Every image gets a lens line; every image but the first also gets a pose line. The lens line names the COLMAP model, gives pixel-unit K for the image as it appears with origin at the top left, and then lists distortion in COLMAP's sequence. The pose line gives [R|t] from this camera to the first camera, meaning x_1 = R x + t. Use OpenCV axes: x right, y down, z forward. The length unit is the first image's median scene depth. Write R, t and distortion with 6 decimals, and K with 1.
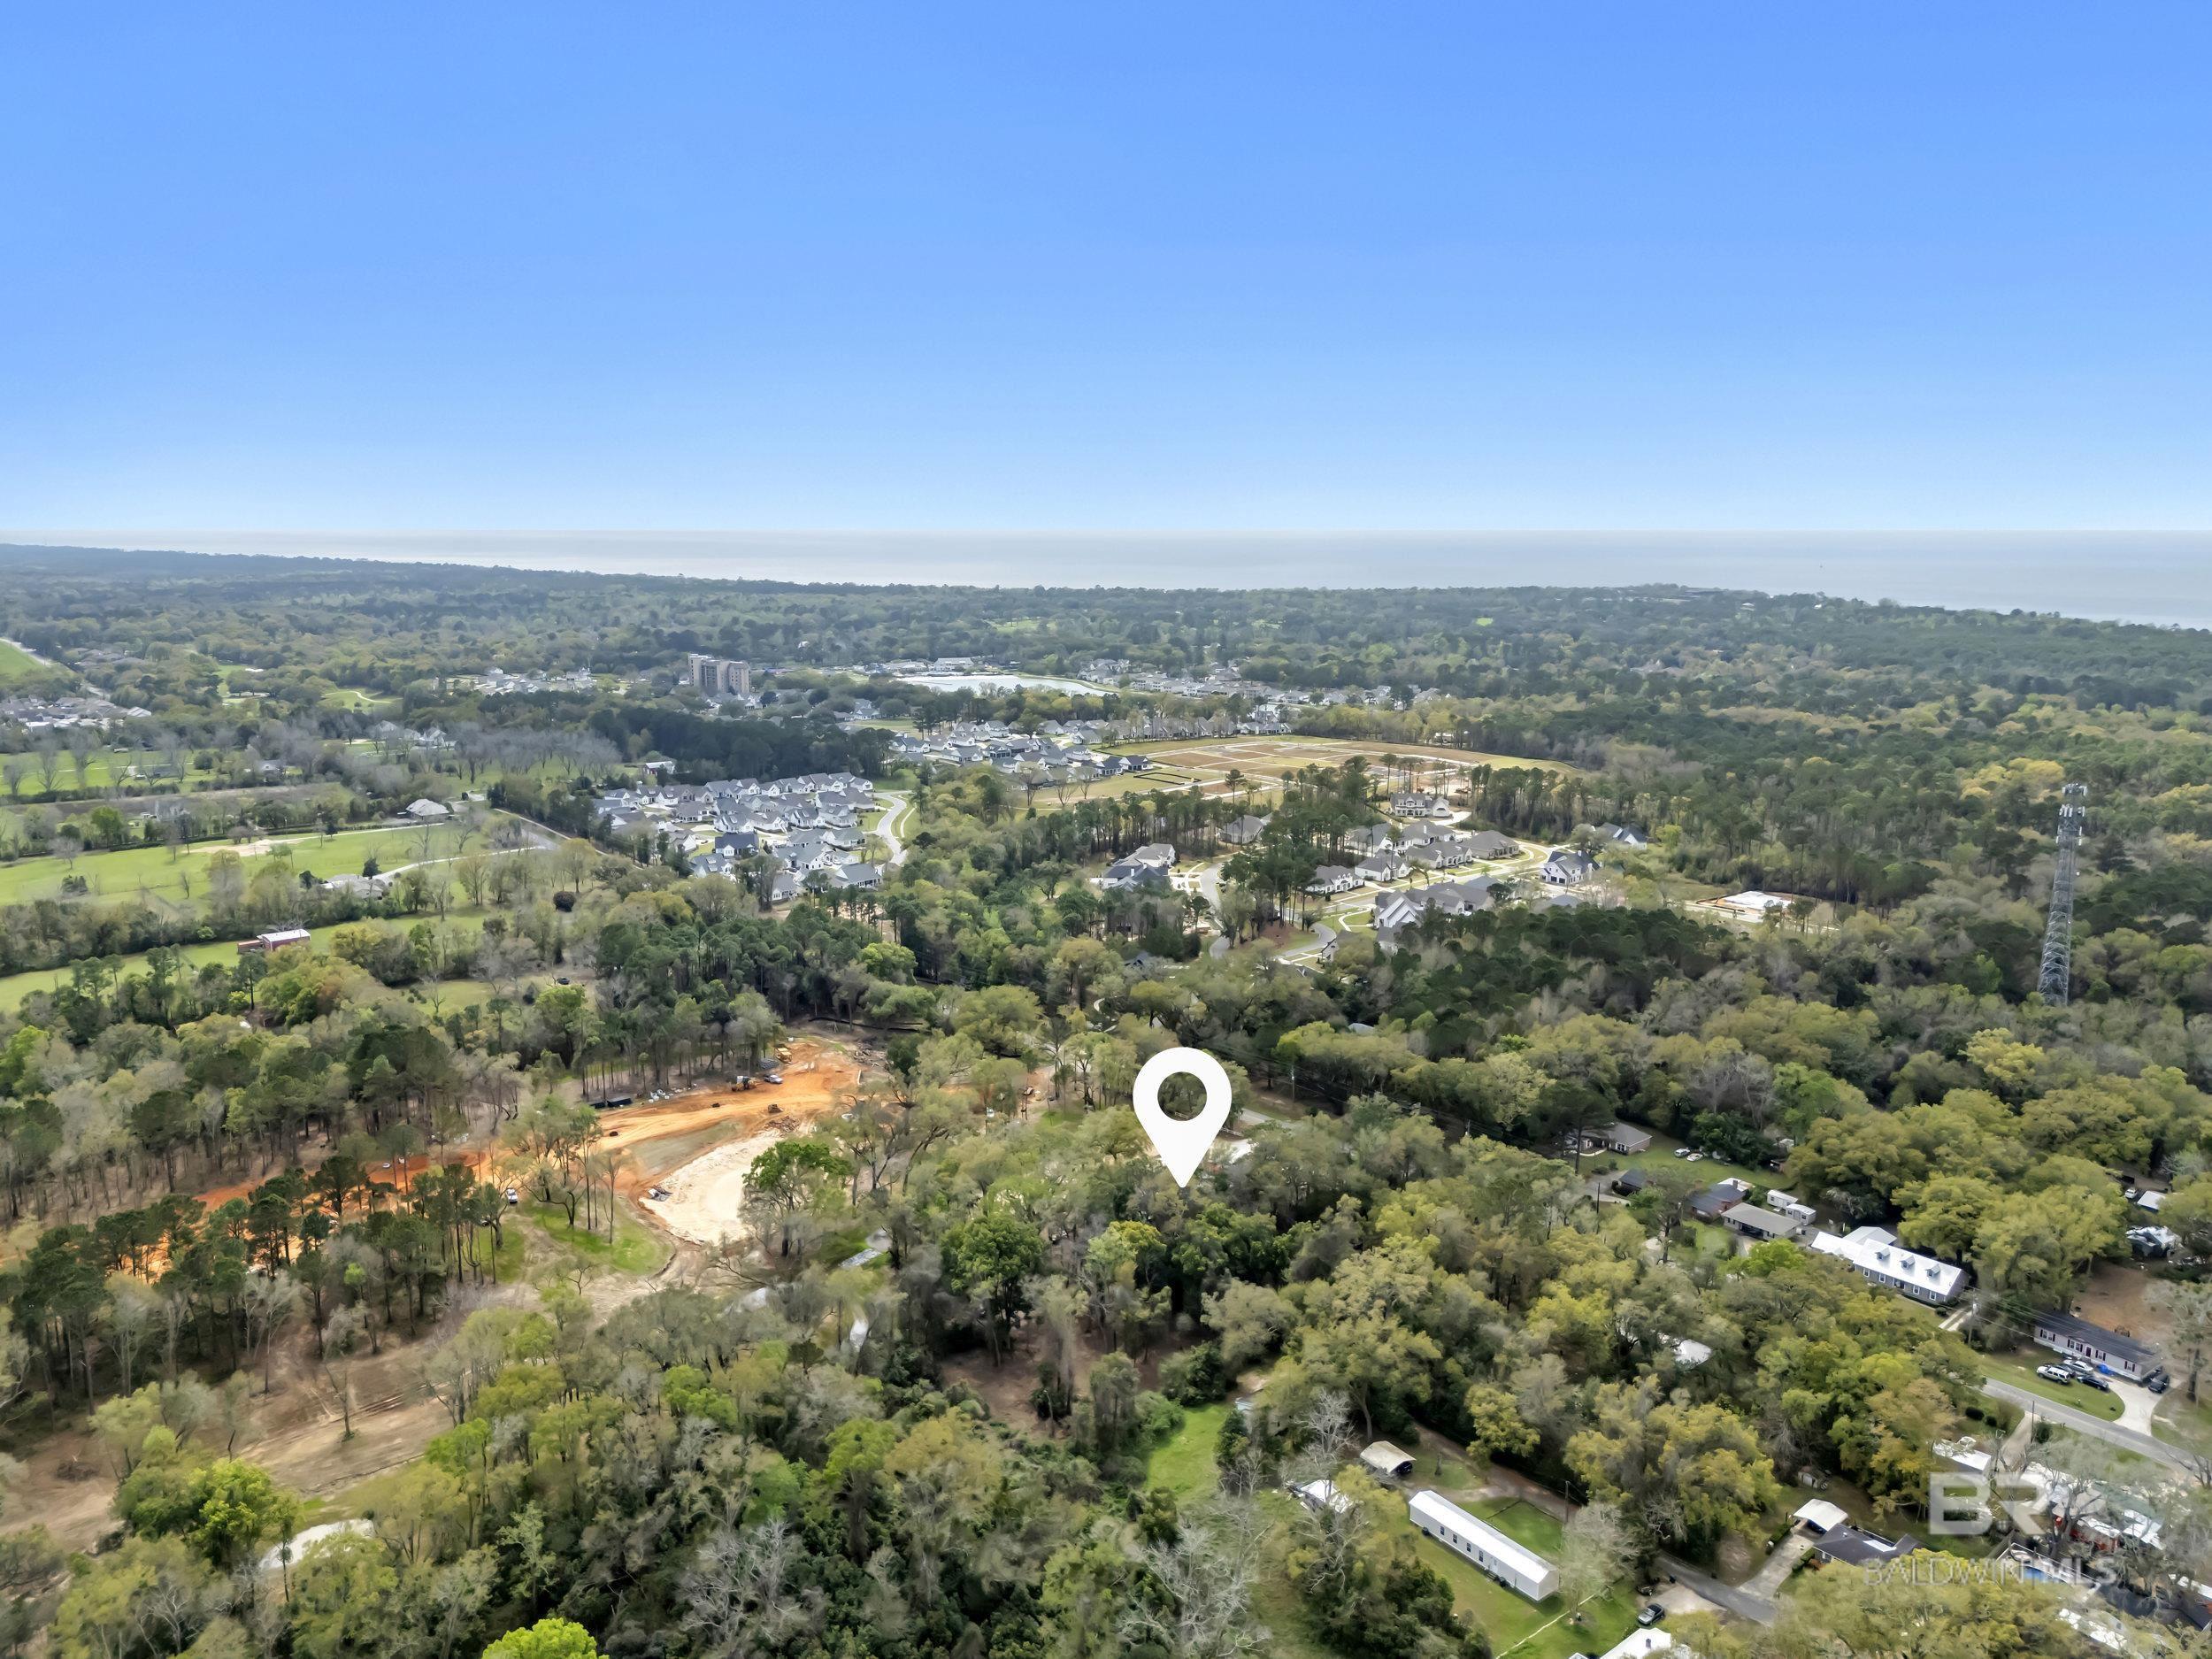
lens RADIAL K [[1587.2, 0, 1106.0], [0, 1587.2, 829.5], [0, 0, 1]] dist [0.108825, -0.123238]
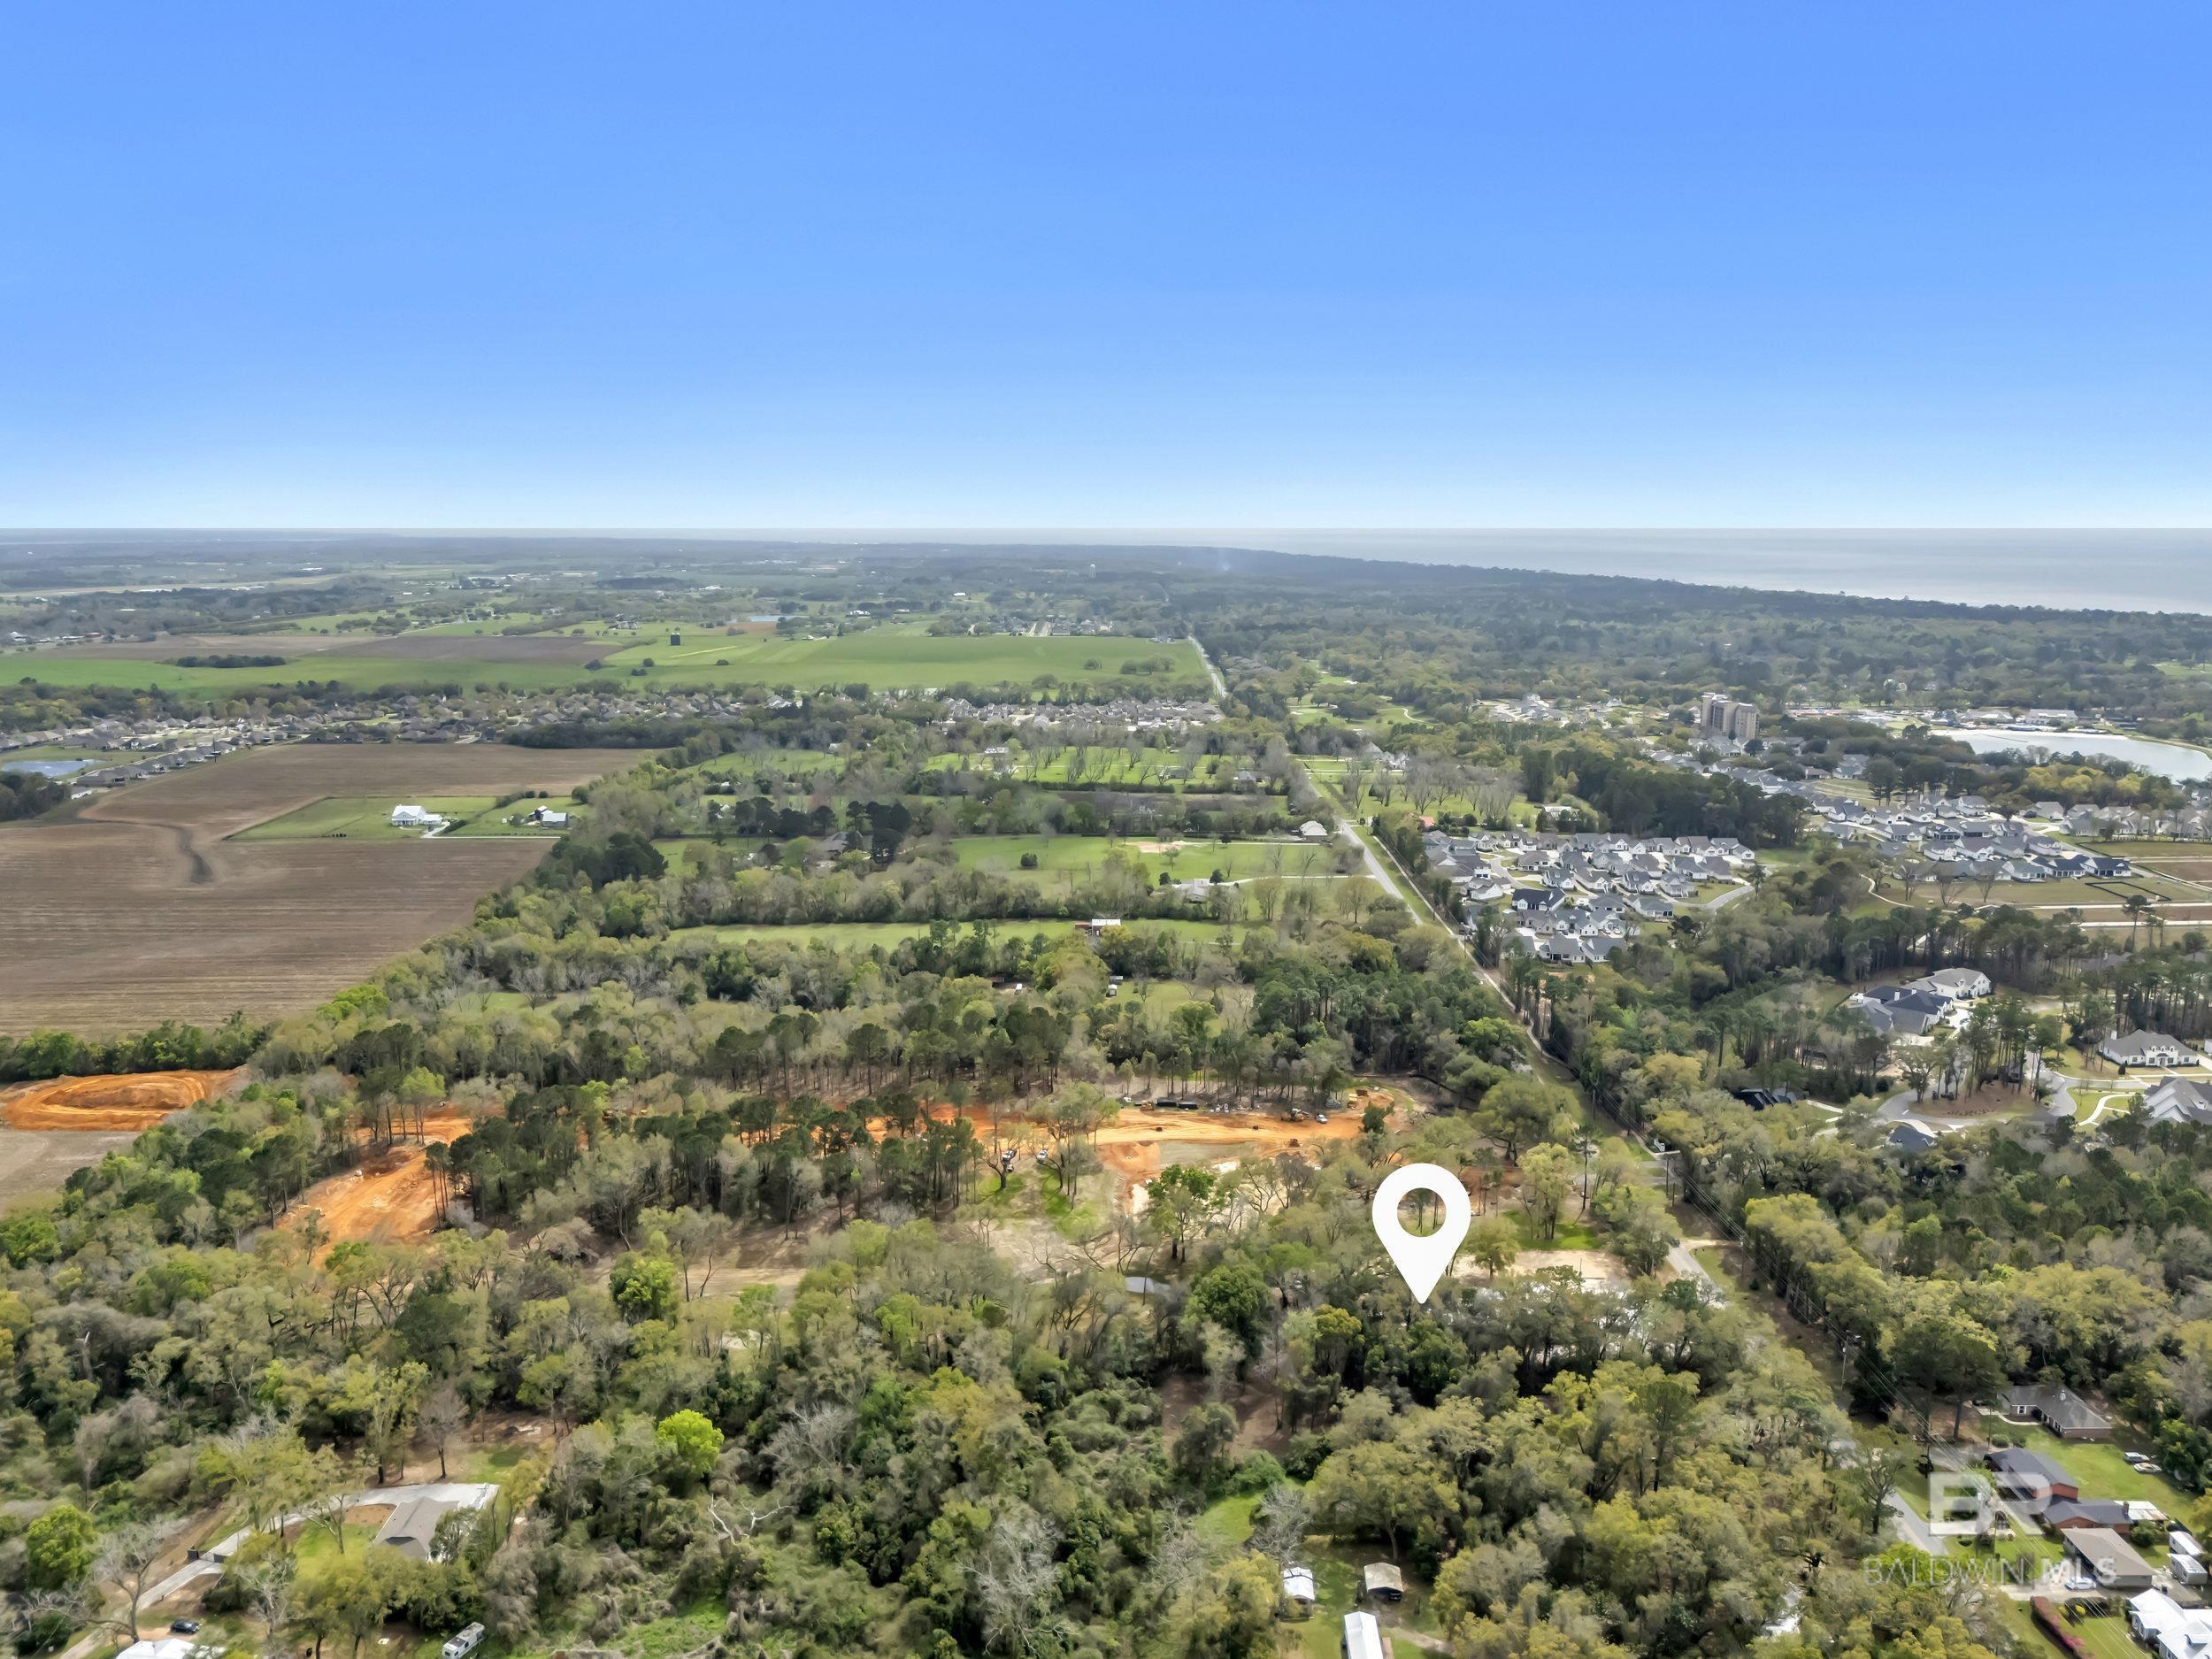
lens RADIAL K [[1632.1, 0, 1106.0], [0, 1632.1, 829.5], [0, 0, 1]] dist [0.084511, -0.093500]
pose [[0.759077, 0.114138, -0.640917, 0.306020], [-0.118629, 0.992278, 0.036210, -0.053528], [0.640101, 0.048545, 0.766756, 0.010010]]
